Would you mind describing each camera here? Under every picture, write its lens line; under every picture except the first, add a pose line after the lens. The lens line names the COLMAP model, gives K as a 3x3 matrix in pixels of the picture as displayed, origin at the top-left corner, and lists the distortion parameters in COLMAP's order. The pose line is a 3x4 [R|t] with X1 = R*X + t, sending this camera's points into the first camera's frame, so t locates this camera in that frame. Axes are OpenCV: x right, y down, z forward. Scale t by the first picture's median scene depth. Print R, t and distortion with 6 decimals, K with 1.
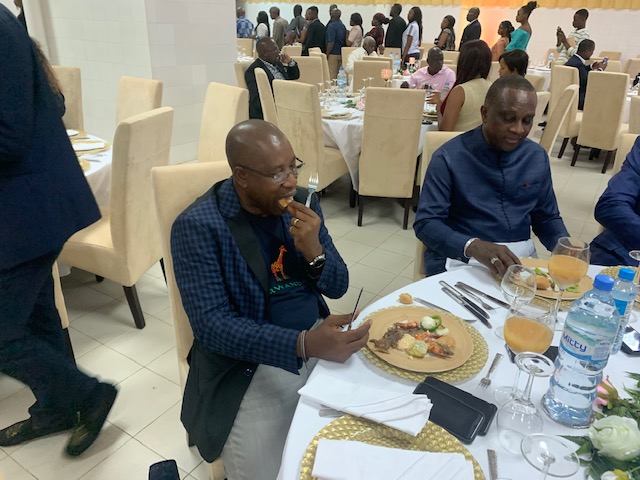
lens RADIAL K [[479.6, 0, 320.0], [0, 479.6, 240.0], [0, 0, 1]] dist [0.010040, -0.007552]
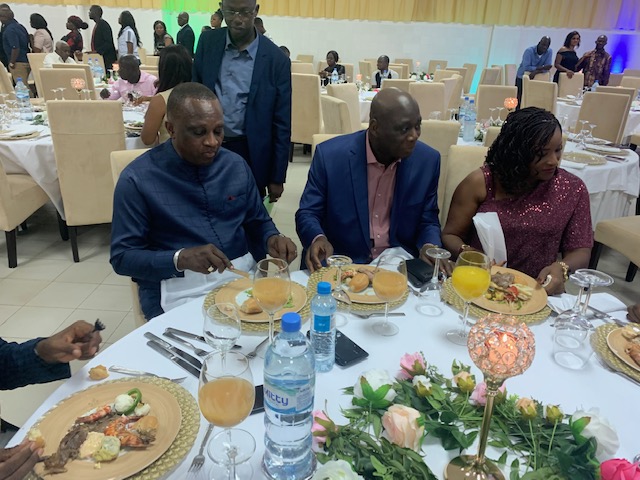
lens RADIAL K [[485.0, 0, 320.0], [0, 485.0, 240.0], [0, 0, 1]] dist [-0.006151, 0.000824]
pose [[0.857247, -0.183771, 0.480994, 0.093122], [0.190133, 0.981099, 0.035981, -0.030957], [-0.478515, 0.060608, 0.875985, 0.075103]]
